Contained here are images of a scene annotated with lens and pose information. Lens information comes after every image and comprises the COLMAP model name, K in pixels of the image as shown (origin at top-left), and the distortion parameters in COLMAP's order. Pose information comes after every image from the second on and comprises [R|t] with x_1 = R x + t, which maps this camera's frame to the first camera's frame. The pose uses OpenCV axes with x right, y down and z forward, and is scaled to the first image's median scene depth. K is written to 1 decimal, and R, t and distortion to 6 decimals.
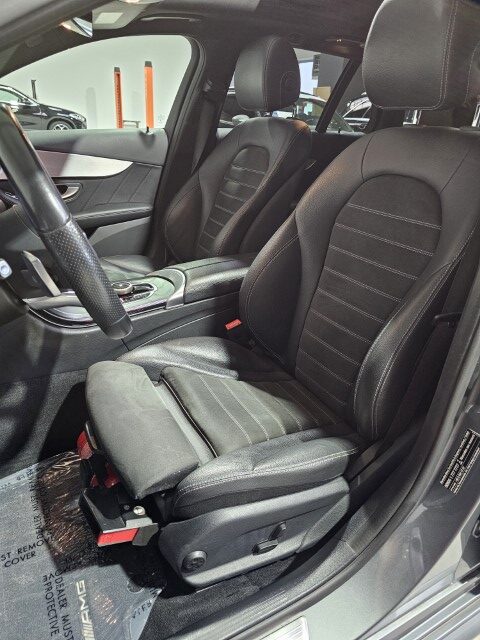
lens RADIAL K [[417.2, 0, 240.0], [0, 417.2, 320.0], [0, 0, 1]] dist [0.067033, -0.075579]
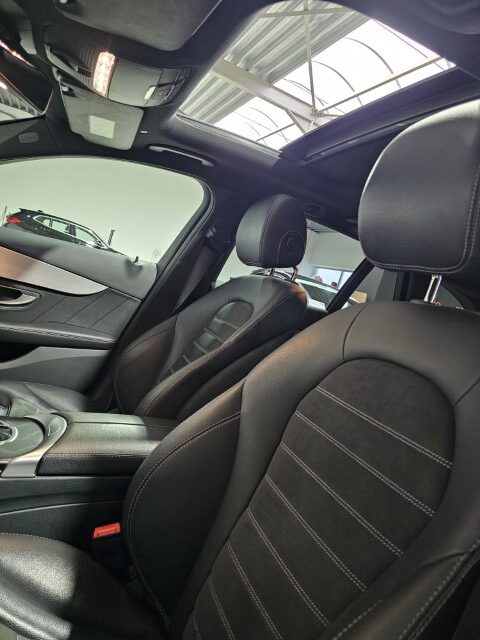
lens RADIAL K [[431.4, 0, 240.0], [0, 431.4, 320.0], [0, 0, 1]] dist [0.040514, -0.003843]
pose [[0.966324, 0.241857, -0.087878, 0.152580], [-0.257054, 0.891514, -0.372997, -0.074693], [-0.011868, 0.383026, 0.923662, 0.290813]]
